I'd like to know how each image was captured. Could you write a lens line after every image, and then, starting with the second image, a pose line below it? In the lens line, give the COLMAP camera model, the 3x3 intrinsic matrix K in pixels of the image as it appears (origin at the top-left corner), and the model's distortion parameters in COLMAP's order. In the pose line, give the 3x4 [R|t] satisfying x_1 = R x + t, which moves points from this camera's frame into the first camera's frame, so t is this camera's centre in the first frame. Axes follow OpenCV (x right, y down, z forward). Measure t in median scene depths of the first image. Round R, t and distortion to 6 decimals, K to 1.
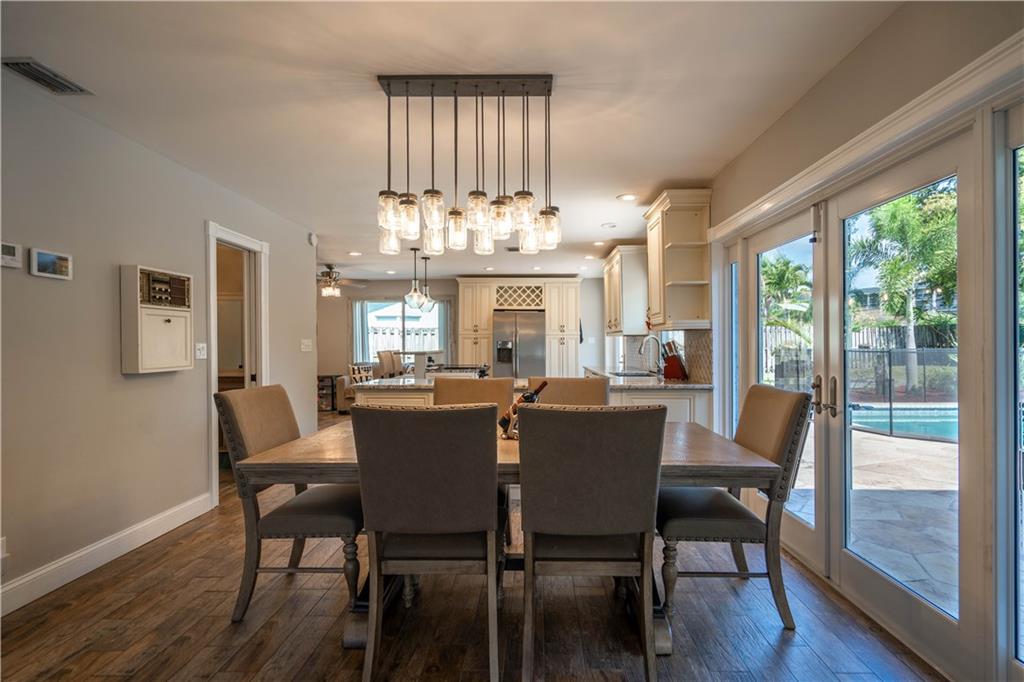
lens RADIAL K [[488.9, 0, 529.4], [0, 488.9, 341.8], [0, 0, 1]] dist [0.001626, 0.000138]
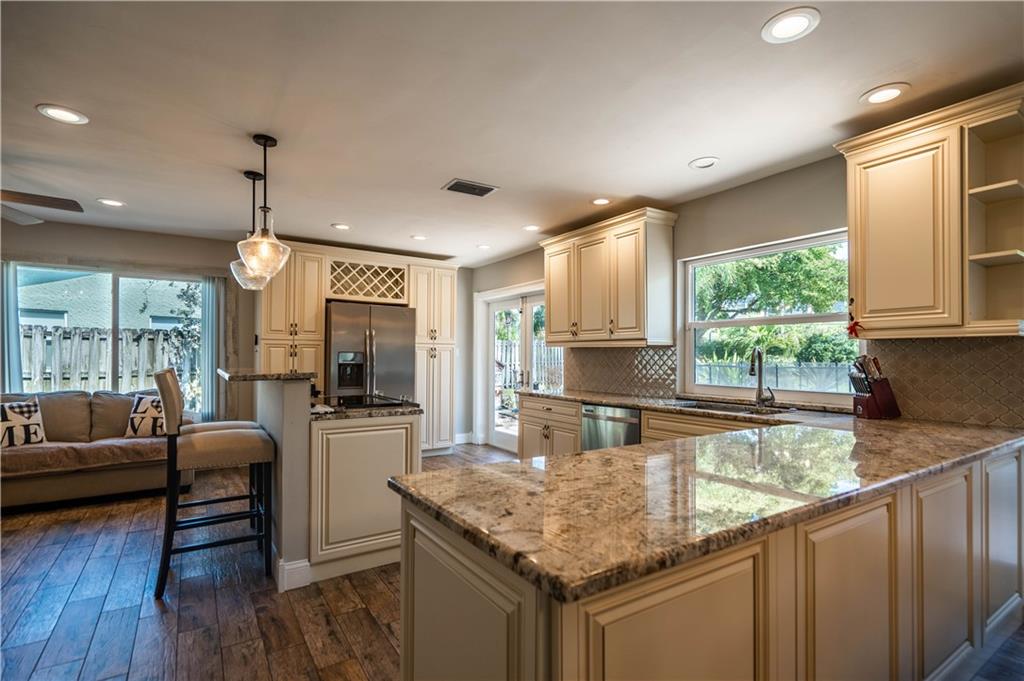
lens RADIAL K [[483.2, 0, 520.0], [0, 483.2, 351.5], [0, 0, 1]] dist [0.000395, 0.000450]
pose [[0.825203, 0.012342, 0.564701, -0.211983], [-0.009121, 0.999922, -0.008526, 0.001555], [-0.564762, 0.001885, 0.825251, 0.377579]]
